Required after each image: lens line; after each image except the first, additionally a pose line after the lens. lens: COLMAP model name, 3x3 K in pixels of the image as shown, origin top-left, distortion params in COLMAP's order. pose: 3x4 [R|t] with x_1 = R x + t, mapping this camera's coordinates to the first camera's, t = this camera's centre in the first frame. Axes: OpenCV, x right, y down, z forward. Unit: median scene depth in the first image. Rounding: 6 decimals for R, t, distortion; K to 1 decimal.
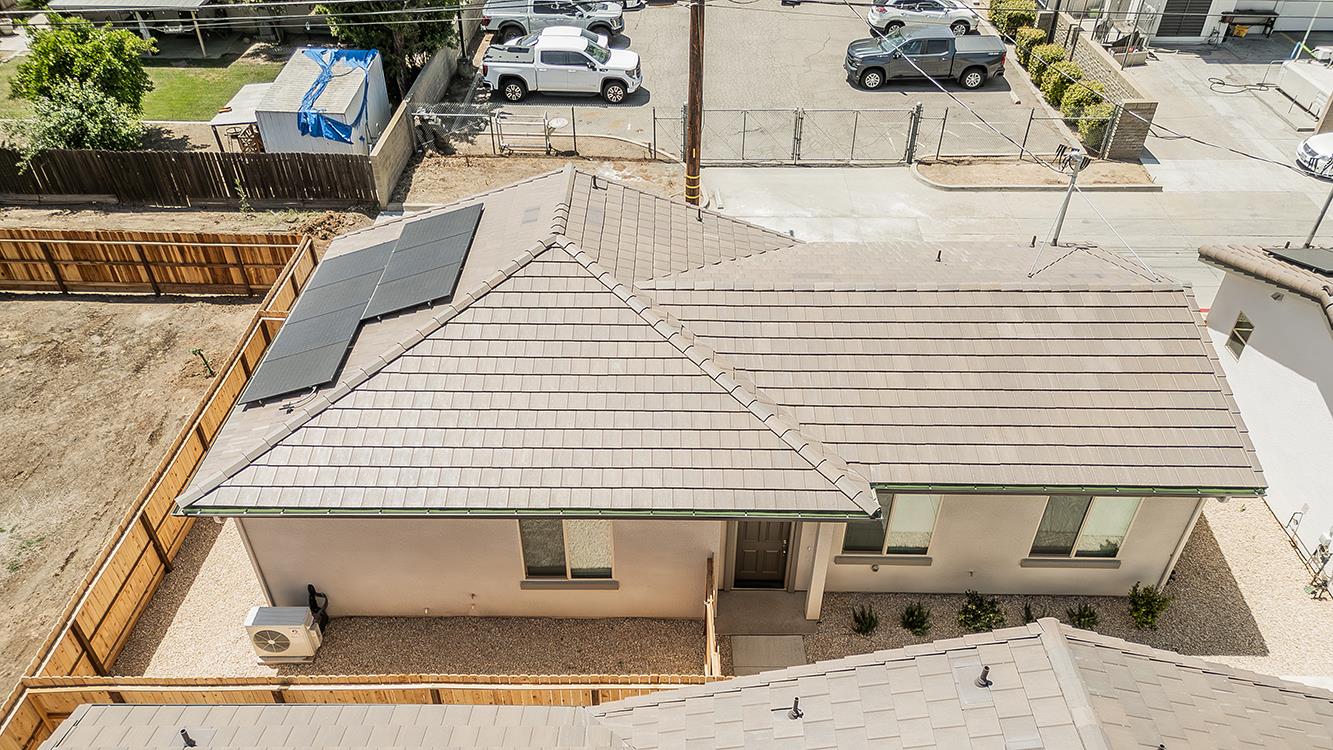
lens RADIAL K [[1003.6, 0, 670.8], [0, 1003.6, 403.5], [0, 0, 1]] dist [0.084787, -0.058336]
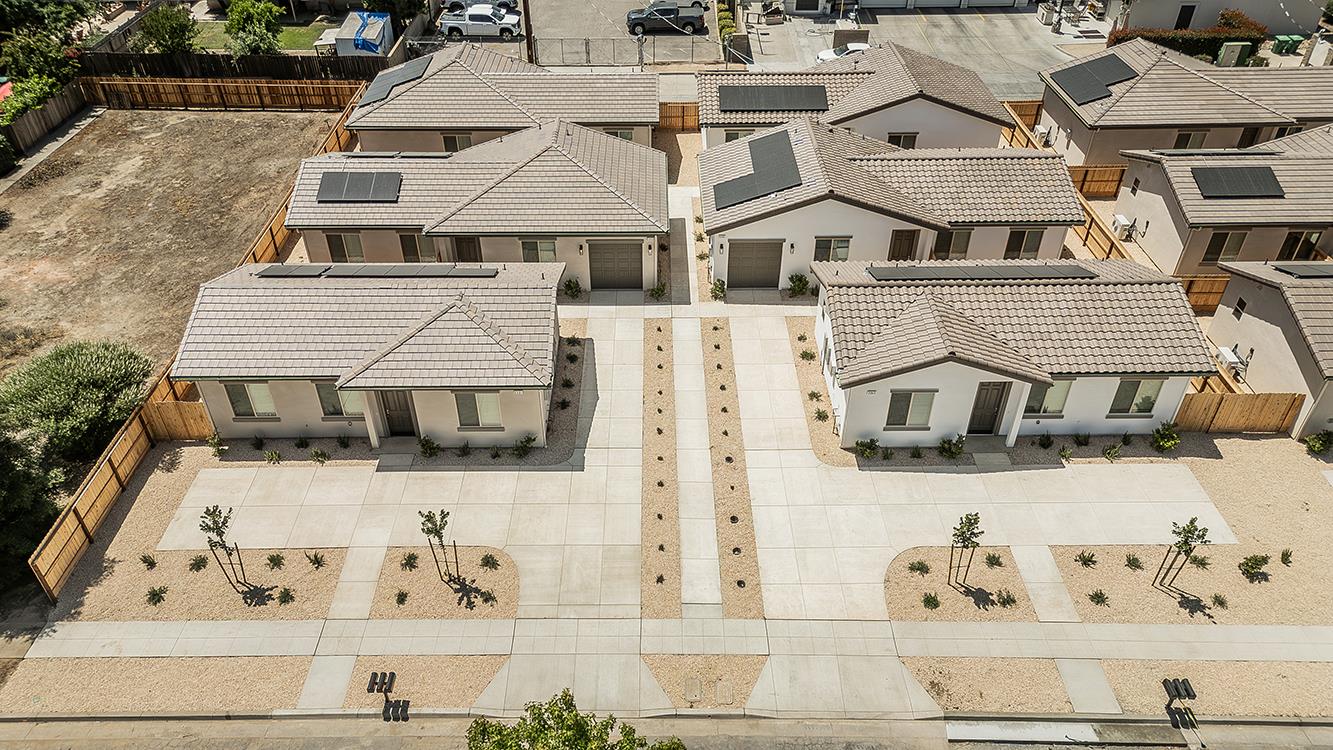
lens RADIAL K [[945.8, 0, 652.8], [0, 945.8, 380.5], [0, 0, 1]] dist [0.073855, -0.043369]
pose [[0.999861, -0.012078, 0.011493, 0.221694], [0.012165, 0.999897, -0.007602, 0.425963], [-0.011400, 0.007741, 0.999905, -0.962047]]
